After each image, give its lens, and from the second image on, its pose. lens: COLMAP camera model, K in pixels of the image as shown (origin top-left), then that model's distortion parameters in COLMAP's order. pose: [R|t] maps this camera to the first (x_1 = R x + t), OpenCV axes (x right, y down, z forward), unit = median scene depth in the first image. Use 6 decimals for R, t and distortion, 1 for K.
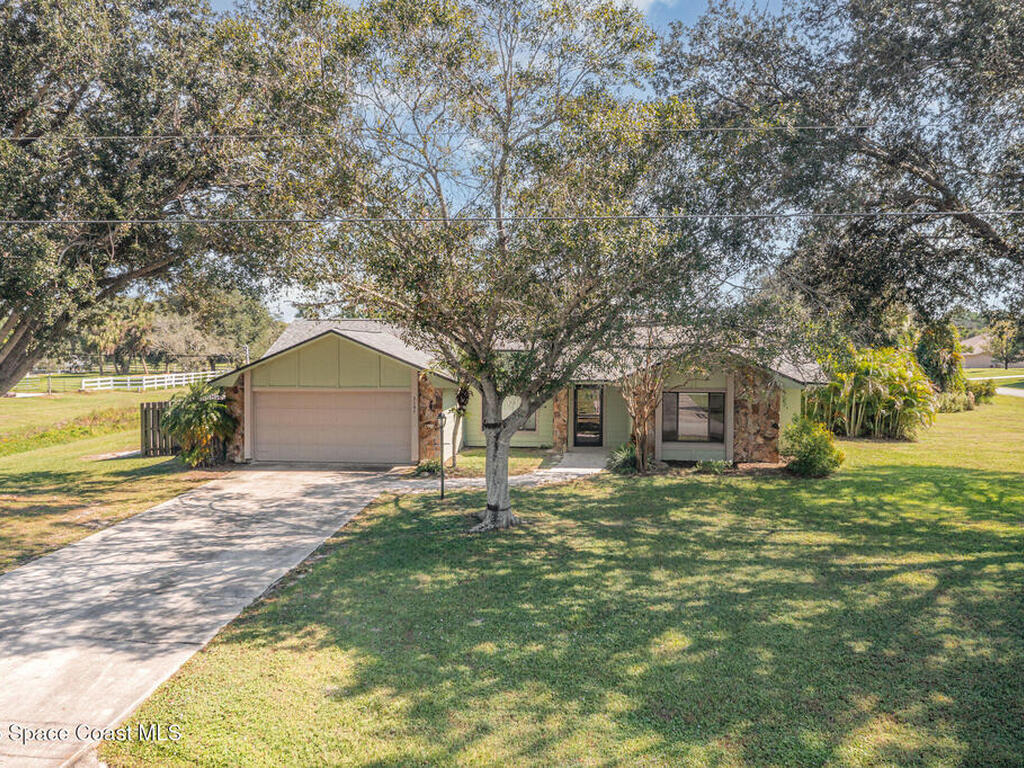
lens RADIAL K [[899.4, 0, 512.0], [0, 899.4, 384.0], [0, 0, 1]] dist [-0.026230, -0.003338]
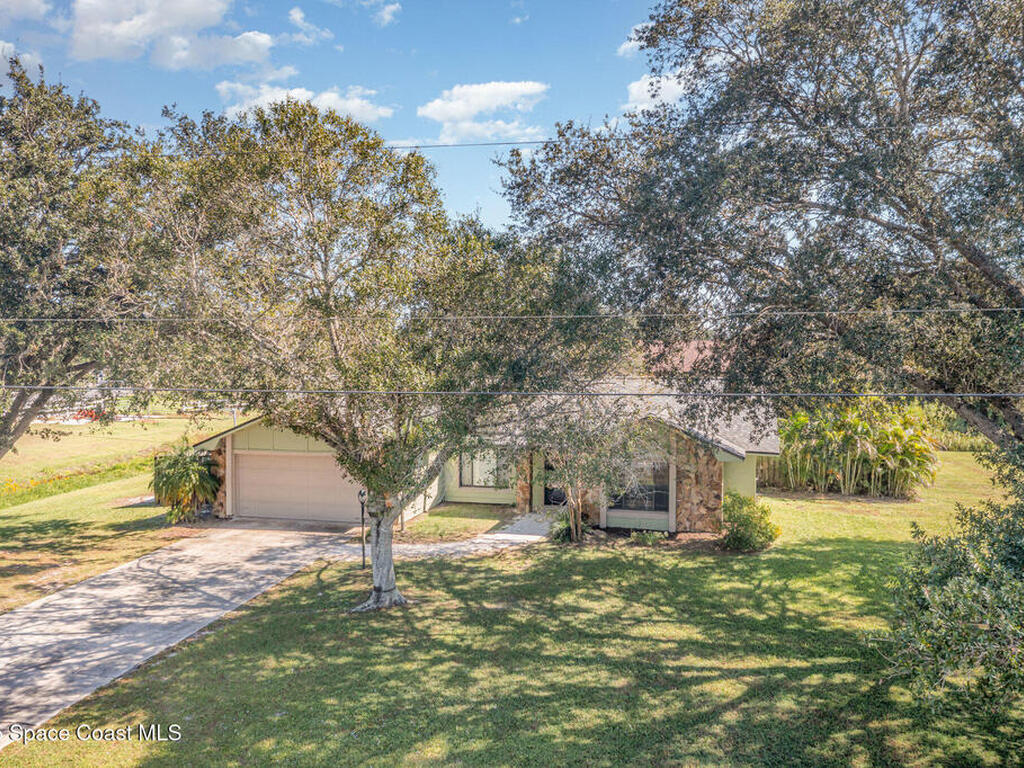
lens RADIAL K [[899.4, 0, 512.0], [0, 899.4, 384.0], [0, 0, 1]] dist [-0.026230, -0.003338]
pose [[0.989667, 0.003300, -0.143347, 0.279403], [-0.004247, 0.999971, -0.006301, -0.097945], [0.143322, 0.006845, 0.989652, -0.045374]]
